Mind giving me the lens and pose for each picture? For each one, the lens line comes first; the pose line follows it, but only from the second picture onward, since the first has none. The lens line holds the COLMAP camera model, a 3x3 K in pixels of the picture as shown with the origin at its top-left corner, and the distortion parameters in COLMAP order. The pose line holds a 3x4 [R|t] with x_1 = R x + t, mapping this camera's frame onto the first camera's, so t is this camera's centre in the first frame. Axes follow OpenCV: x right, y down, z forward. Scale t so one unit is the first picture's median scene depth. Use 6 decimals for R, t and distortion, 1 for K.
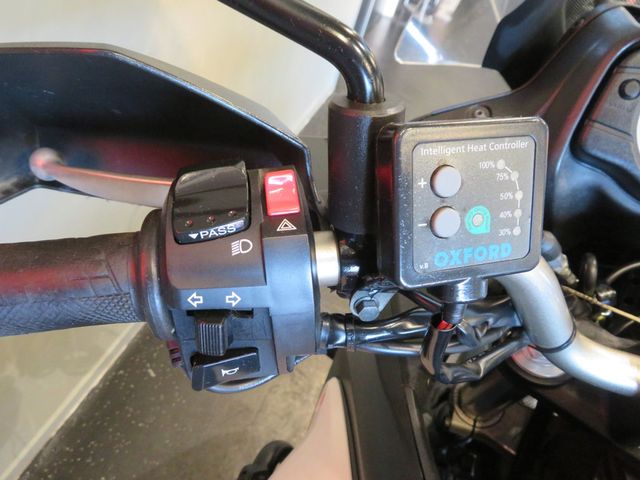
lens RADIAL K [[456.3, 0, 323.6], [0, 456.3, 242.5], [0, 0, 1]] dist [-0.010505, -0.002468]
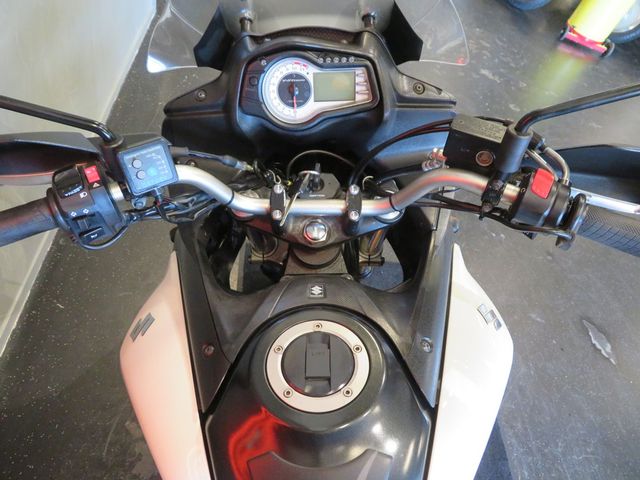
lens RADIAL K [[456.3, 0, 323.6], [0, 456.3, 242.5], [0, 0, 1]] dist [-0.010505, -0.002468]
pose [[0.946442, -0.251254, 0.202780, 0.620196], [0.203545, 0.951825, 0.229346, -0.054447], [-0.250635, -0.175788, 0.951988, -2.288308]]
